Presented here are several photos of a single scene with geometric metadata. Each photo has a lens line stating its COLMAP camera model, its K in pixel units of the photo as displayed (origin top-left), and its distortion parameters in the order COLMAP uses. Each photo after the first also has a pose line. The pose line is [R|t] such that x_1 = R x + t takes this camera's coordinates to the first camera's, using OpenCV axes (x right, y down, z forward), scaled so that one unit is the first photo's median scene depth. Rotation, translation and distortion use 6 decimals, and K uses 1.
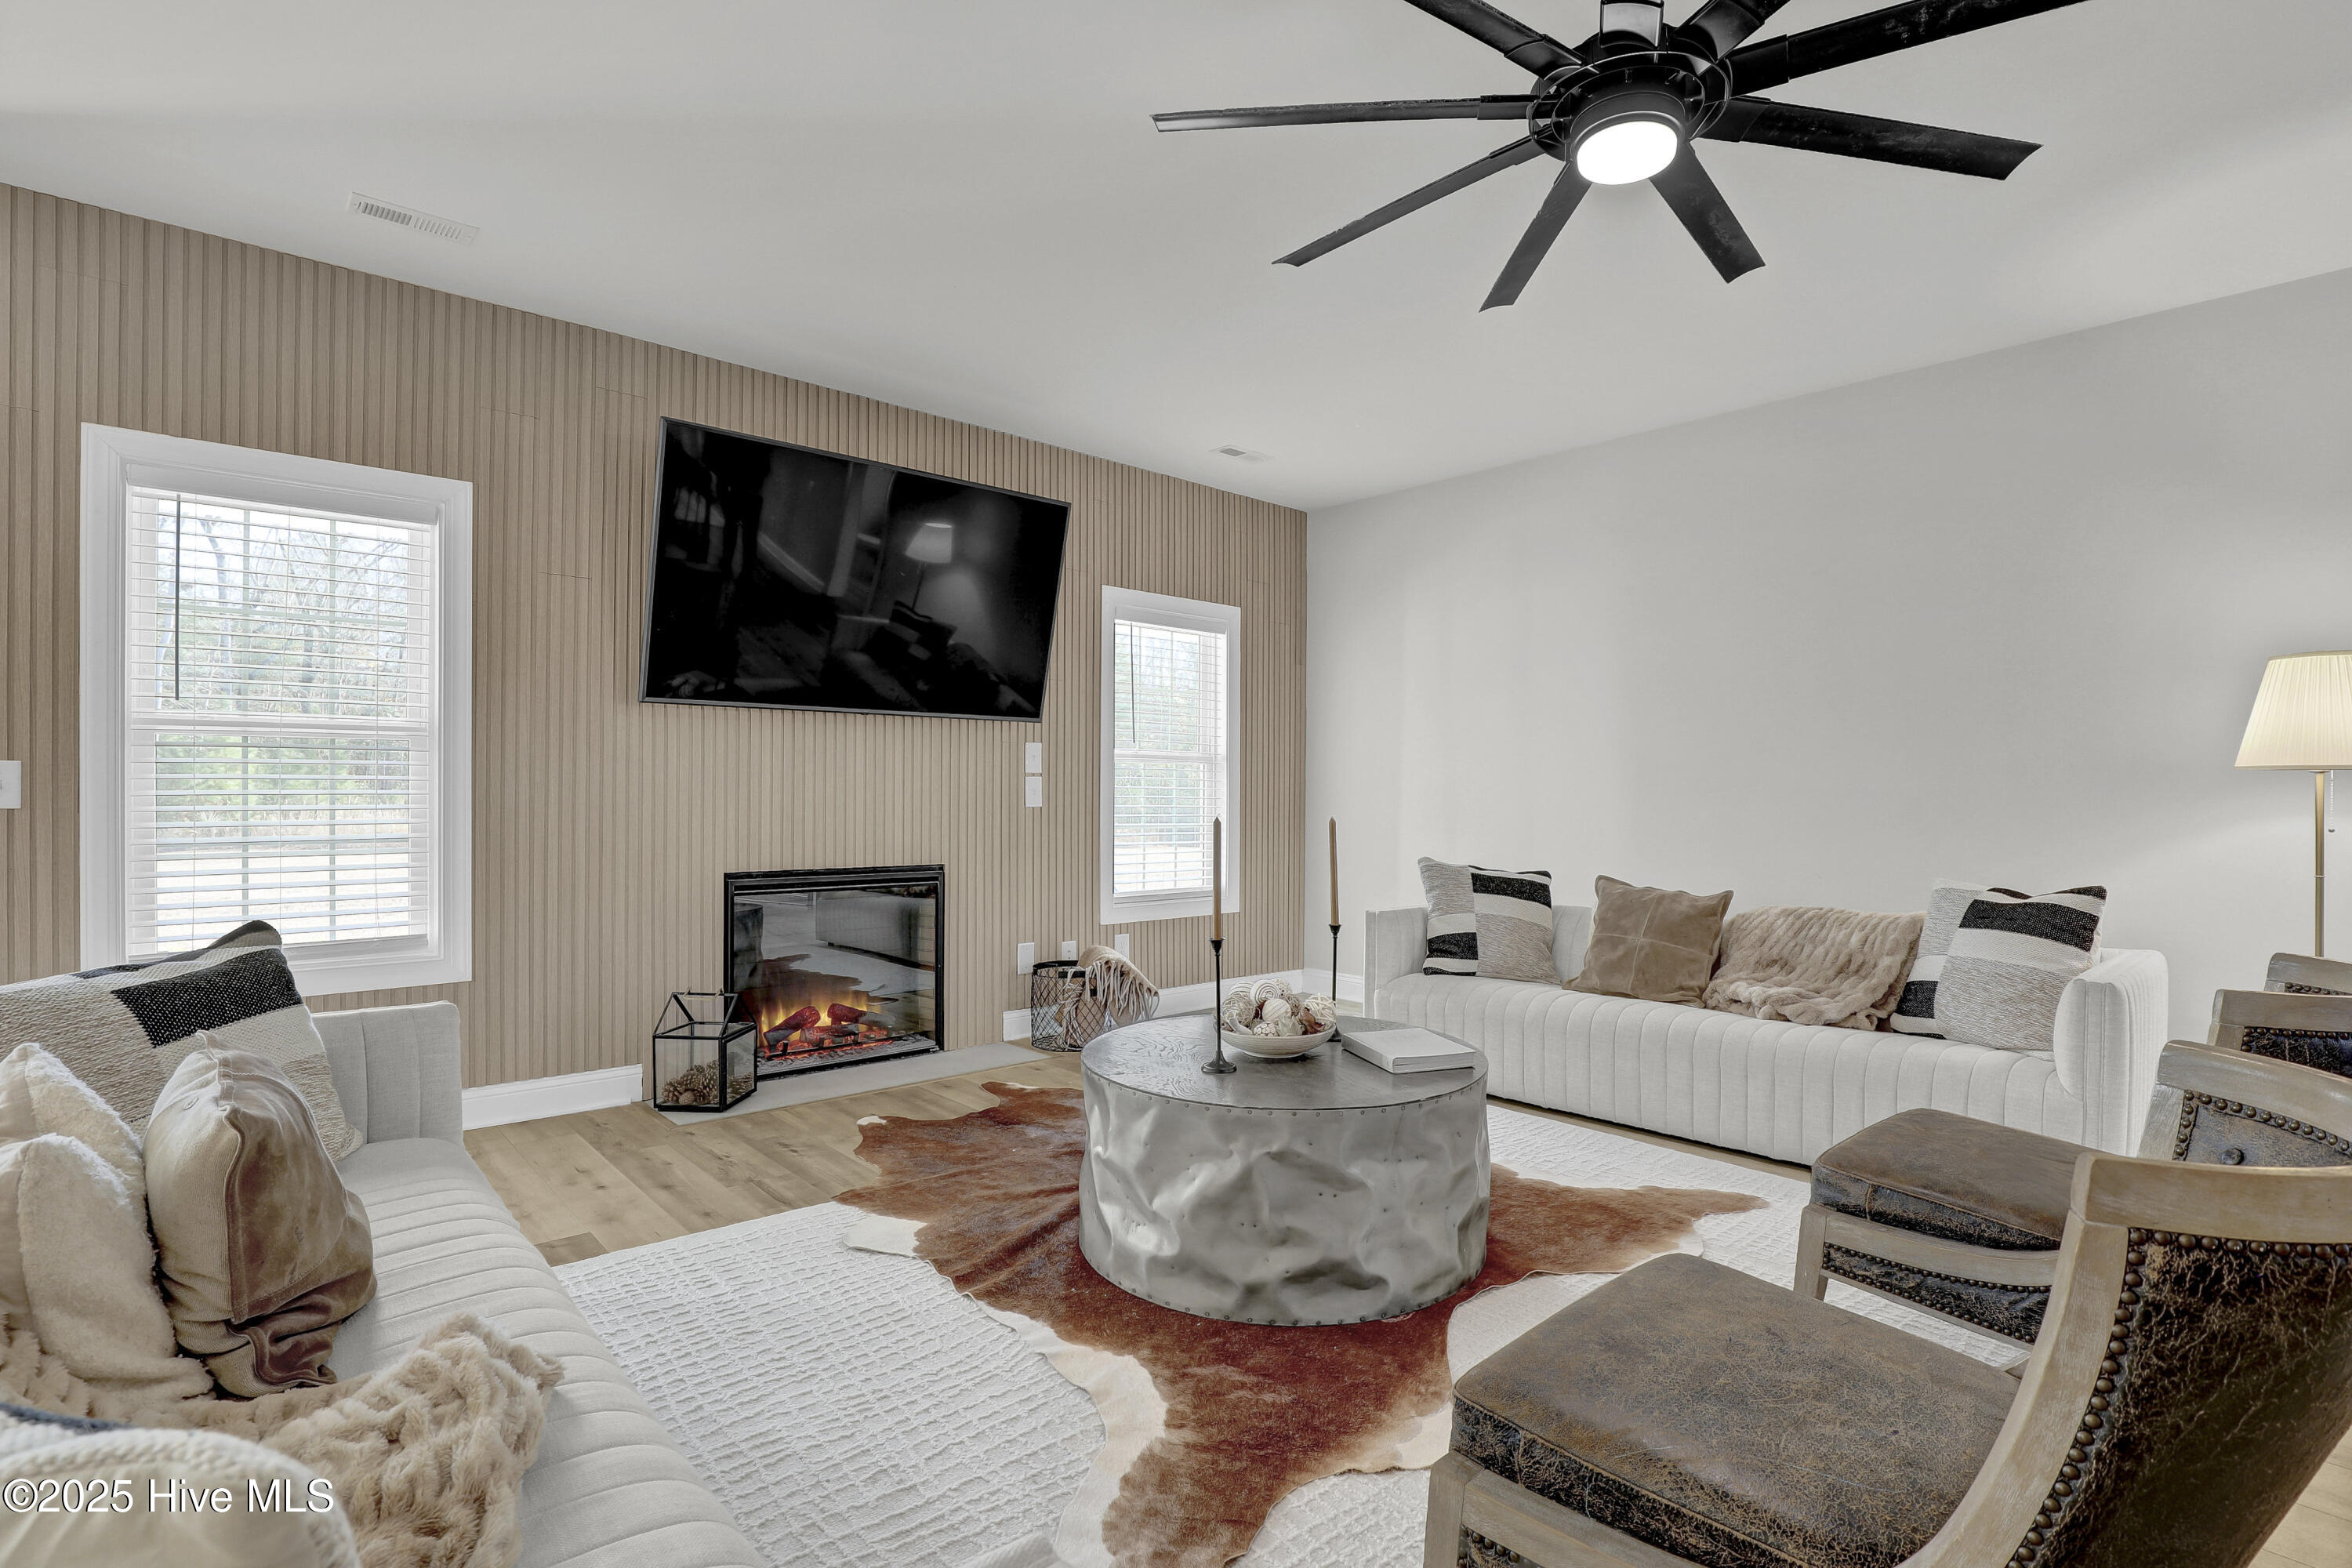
lens RADIAL K [[1104.7, 0, 1283.9], [0, 1104.7, 786.9], [0, 0, 1]] dist [-0.024412, -0.000272]
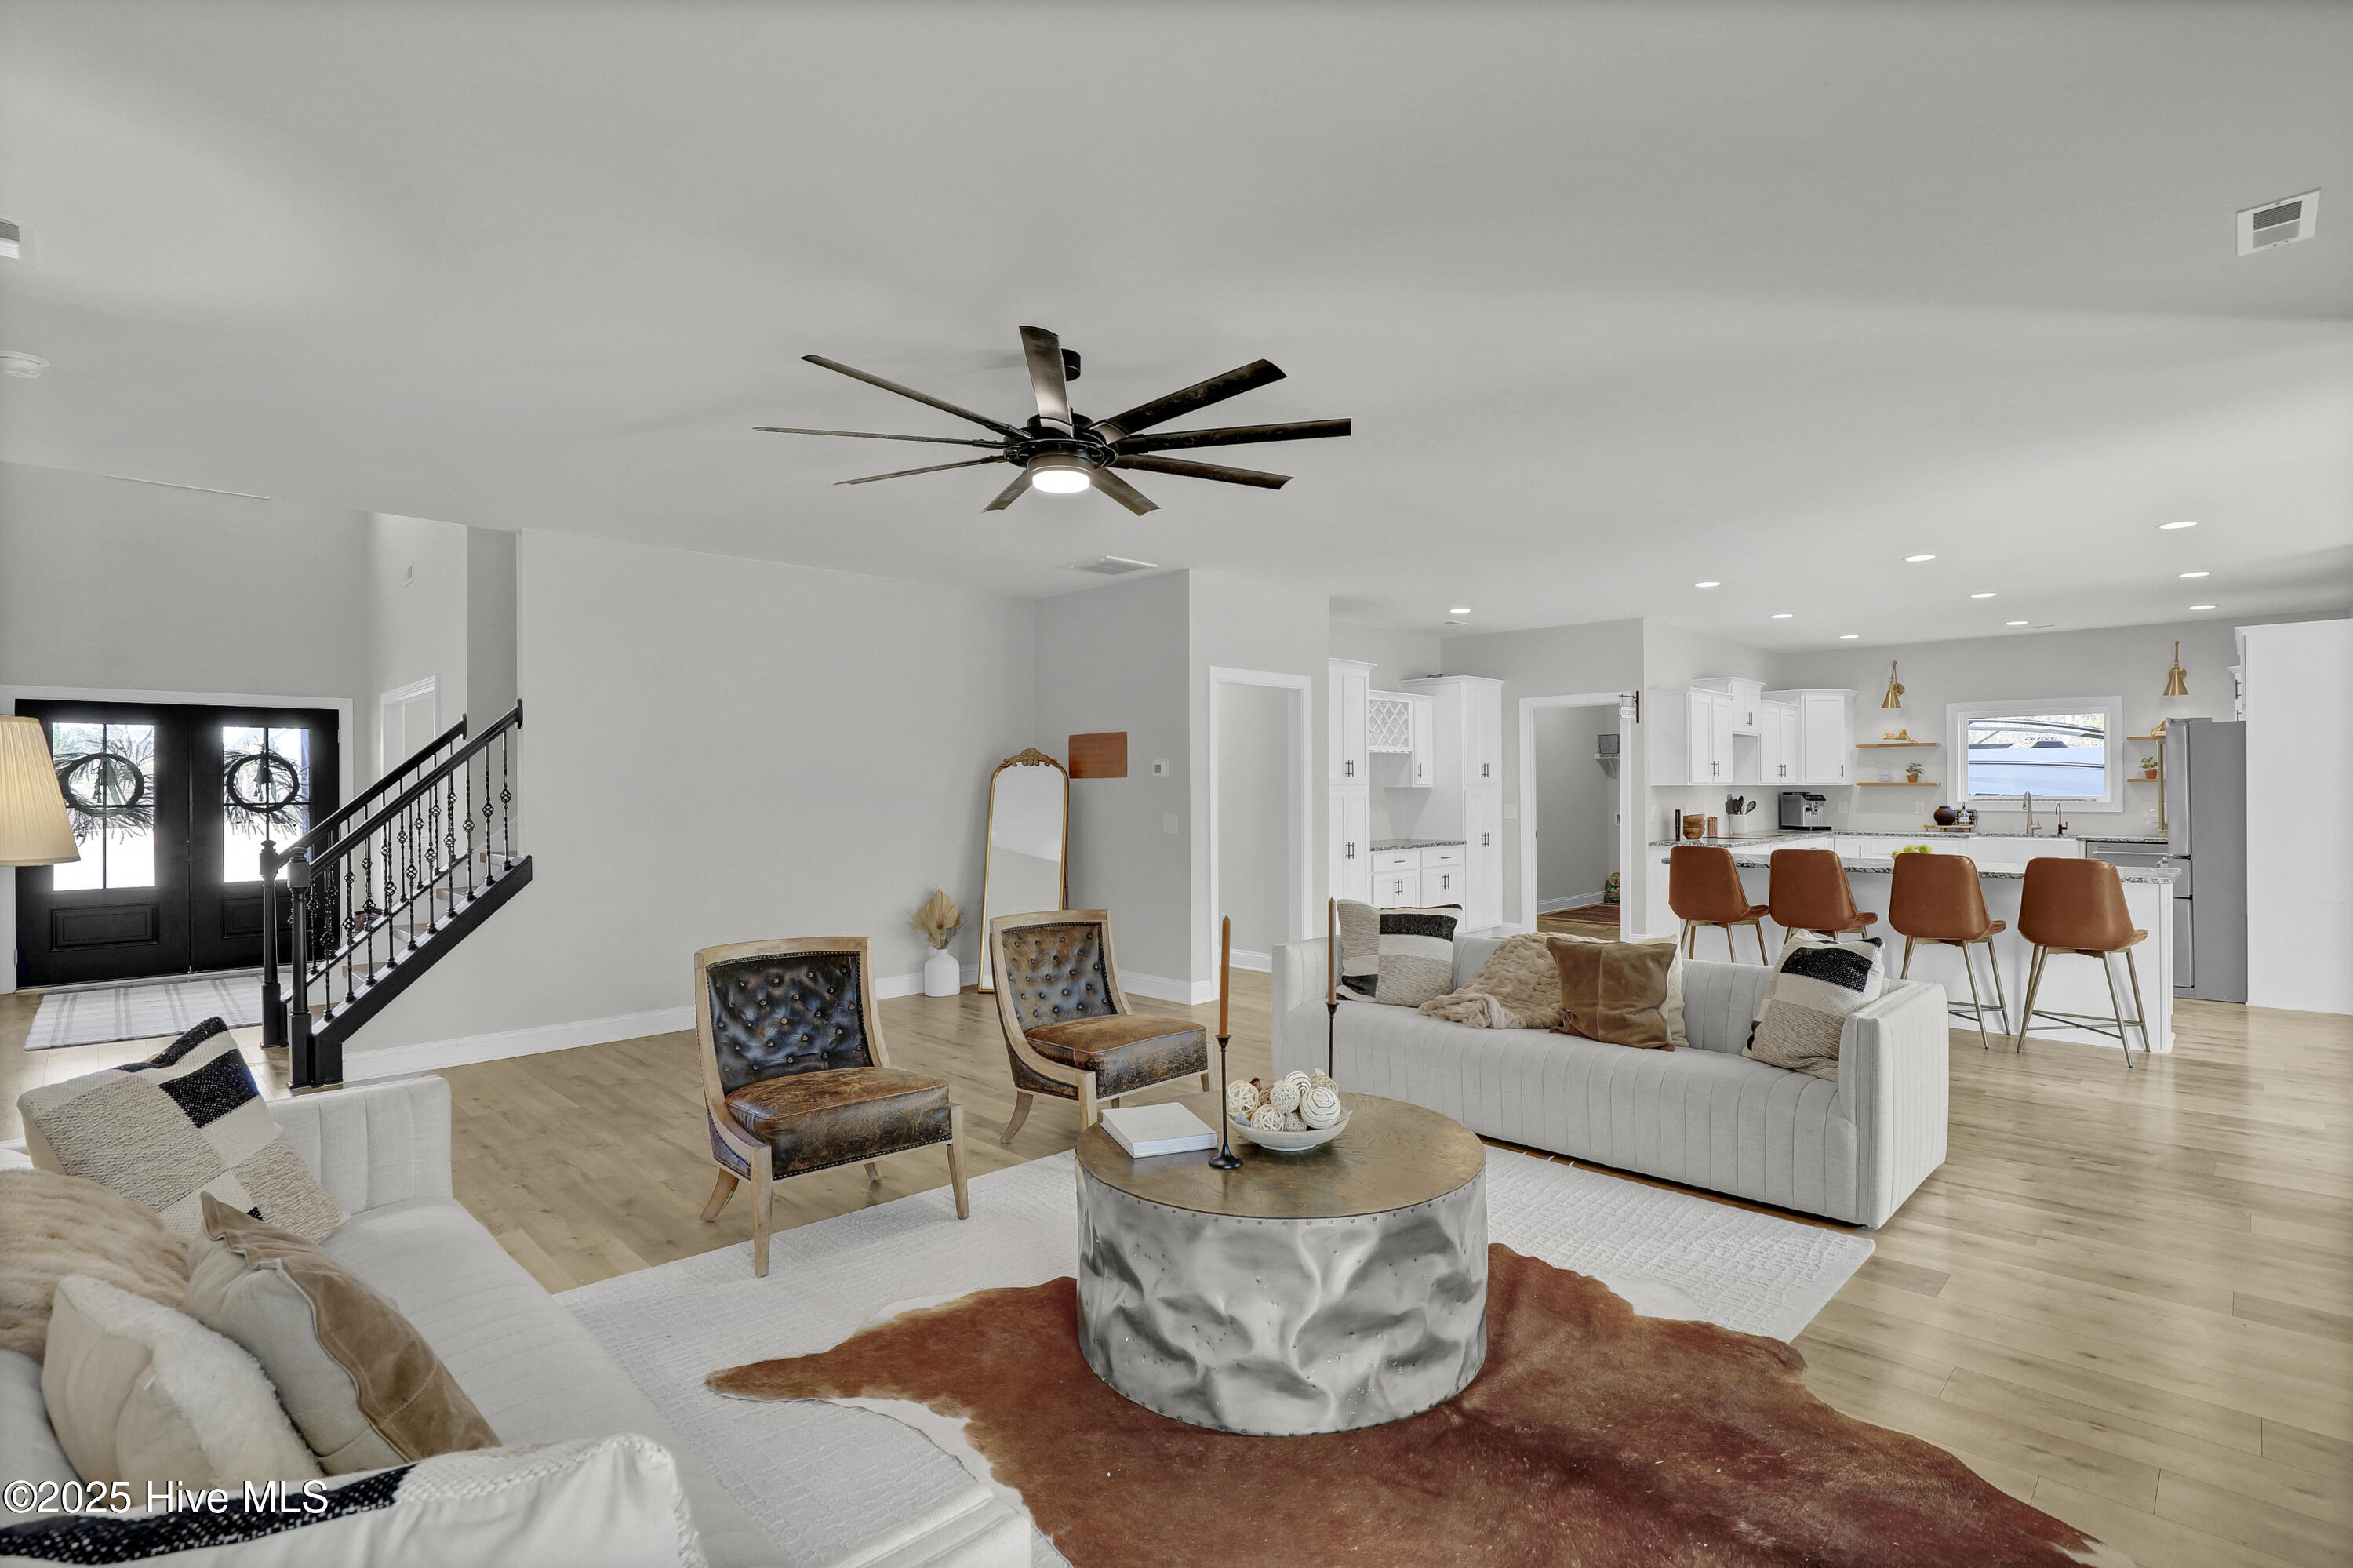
lens RADIAL K [[1114.2, 0, 1204.9], [0, 1114.2, 788.1], [0, 0, 1]] dist [-0.026503, -0.000090]
pose [[-0.999503, -0.006538, -0.030823, 0.068411], [-0.006778, 0.999947, 0.007687, -0.058779], [0.030771, 0.007892, -0.999495, 1.438003]]
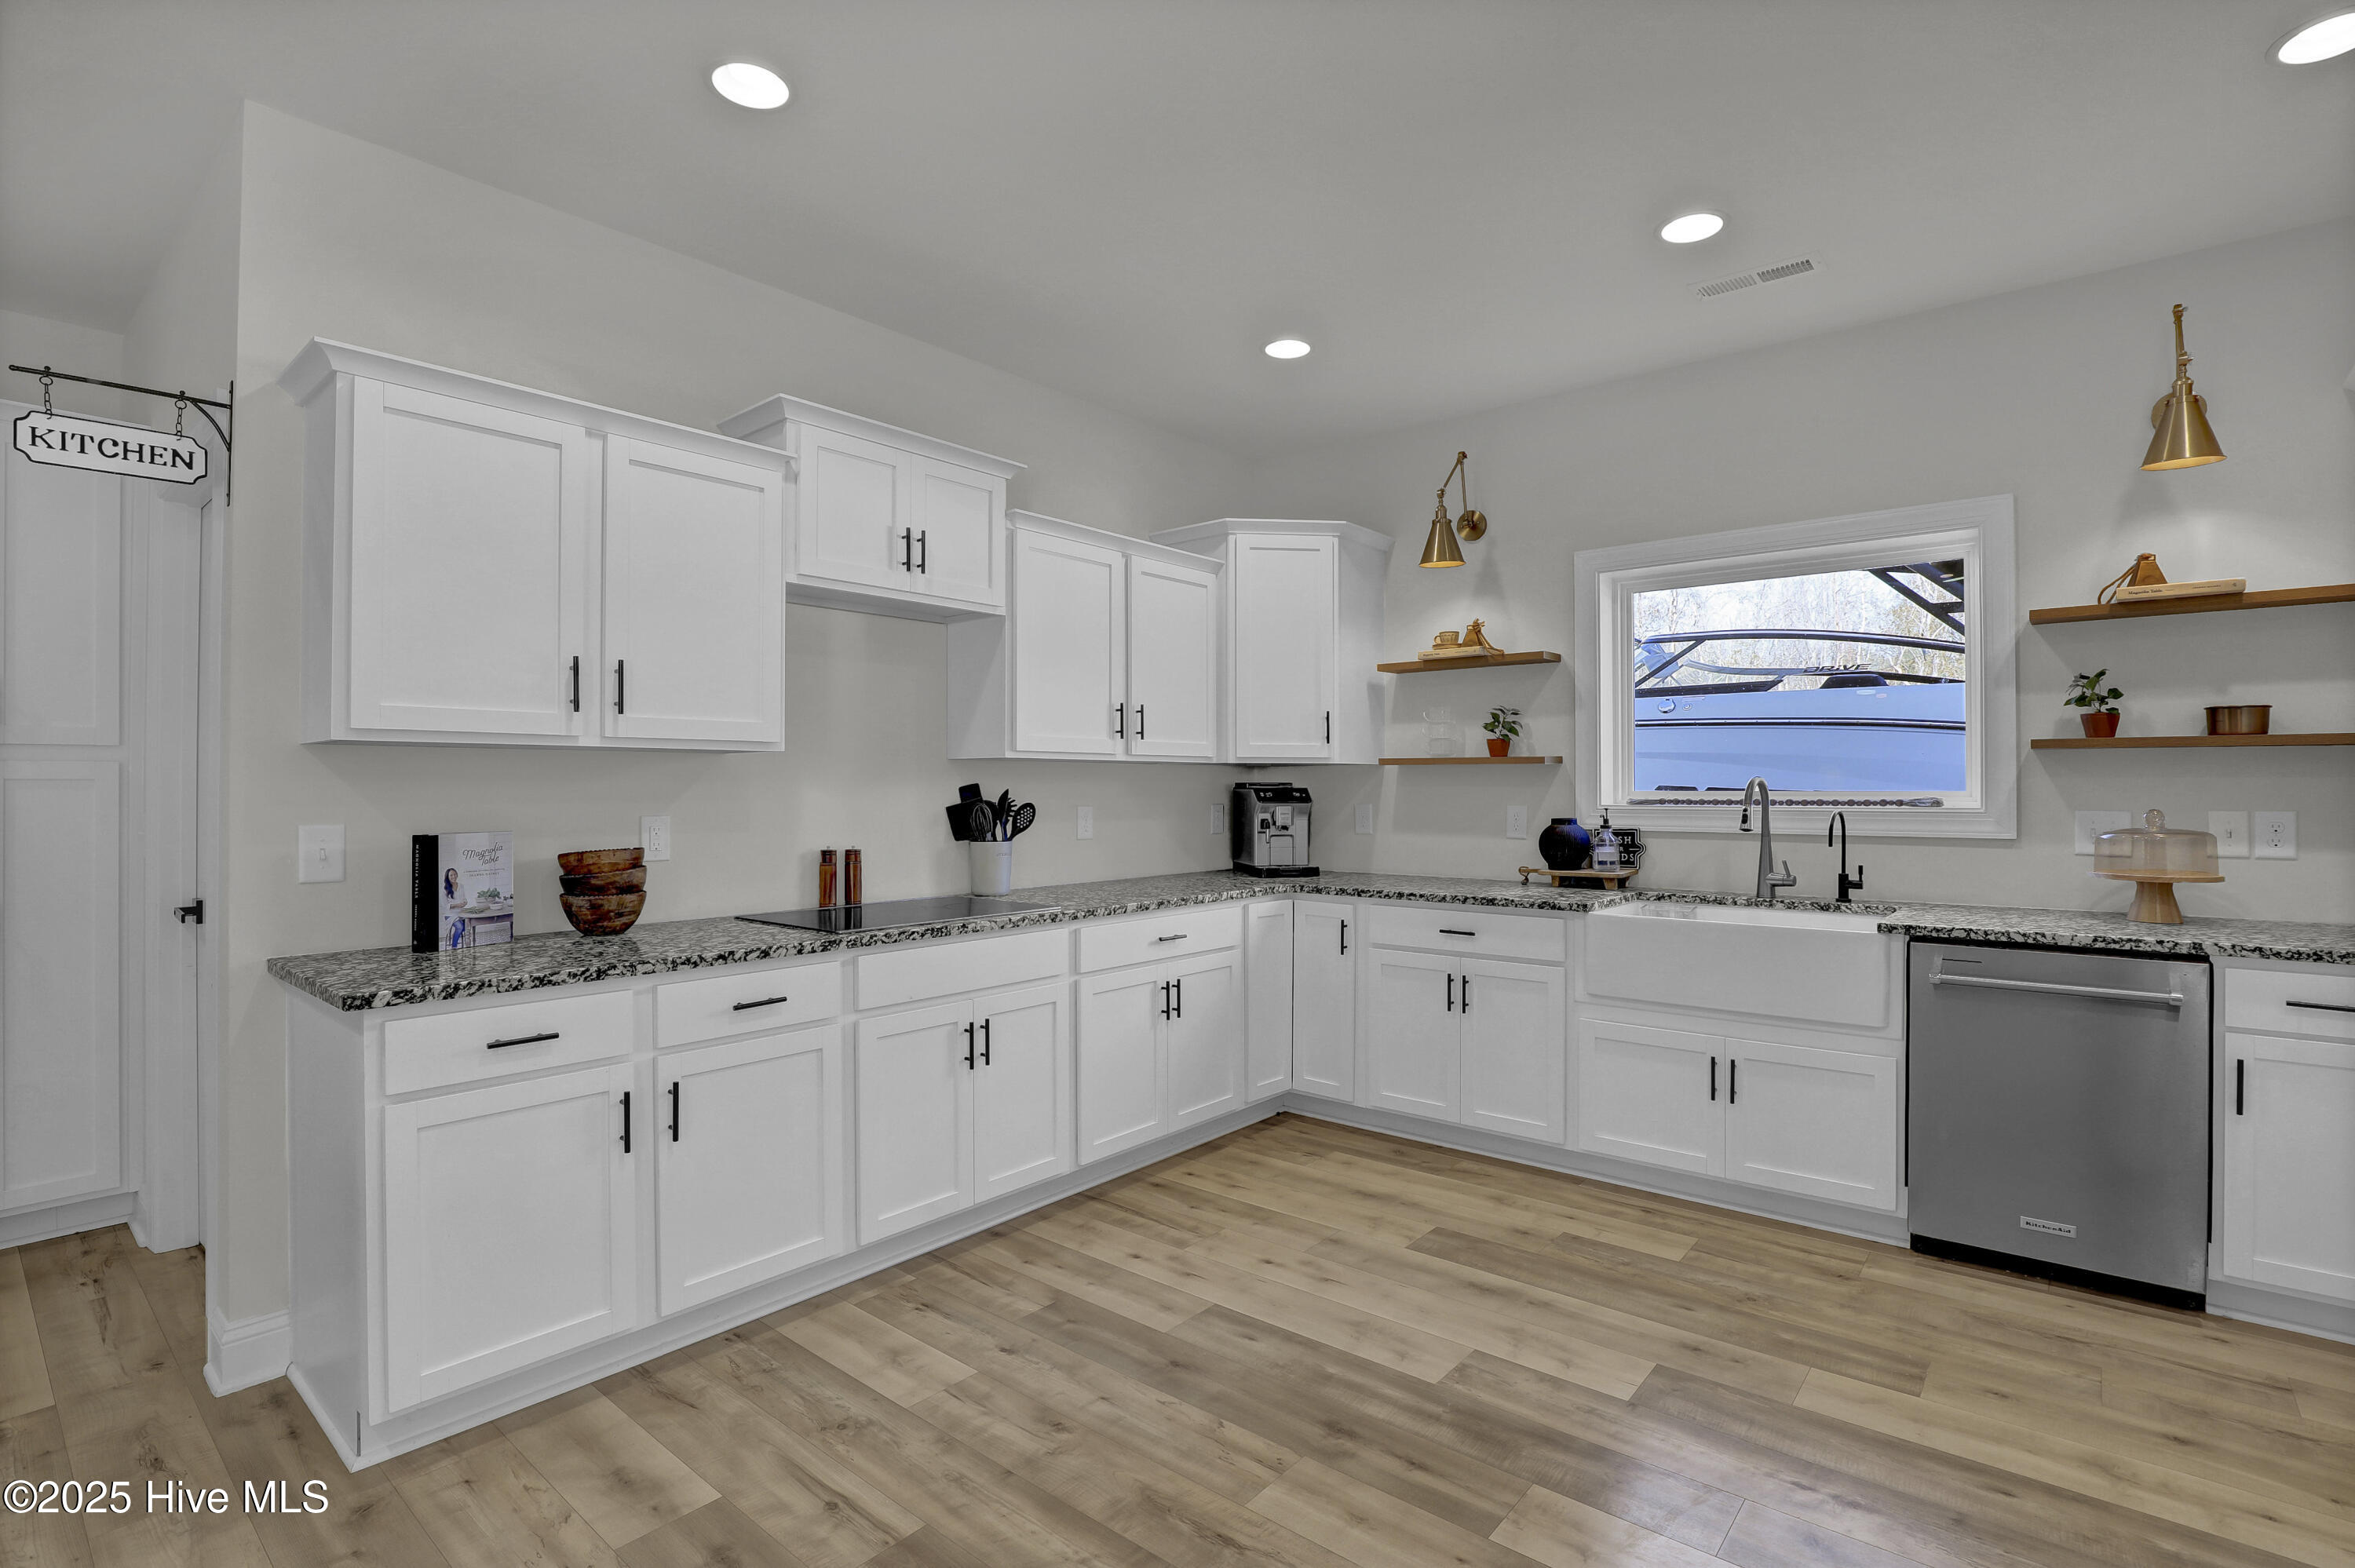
lens RADIAL K [[1115.0, 0, 1205.9], [0, 1115.0, 788.1], [0, 0, 1]] dist [-0.026503, -0.000090]
pose [[-0.994423, -0.011680, -0.104821, -1.372092], [-0.012244, 0.999914, 0.004735, -0.034942], [0.104757, 0.005992, -0.994480, -0.190404]]
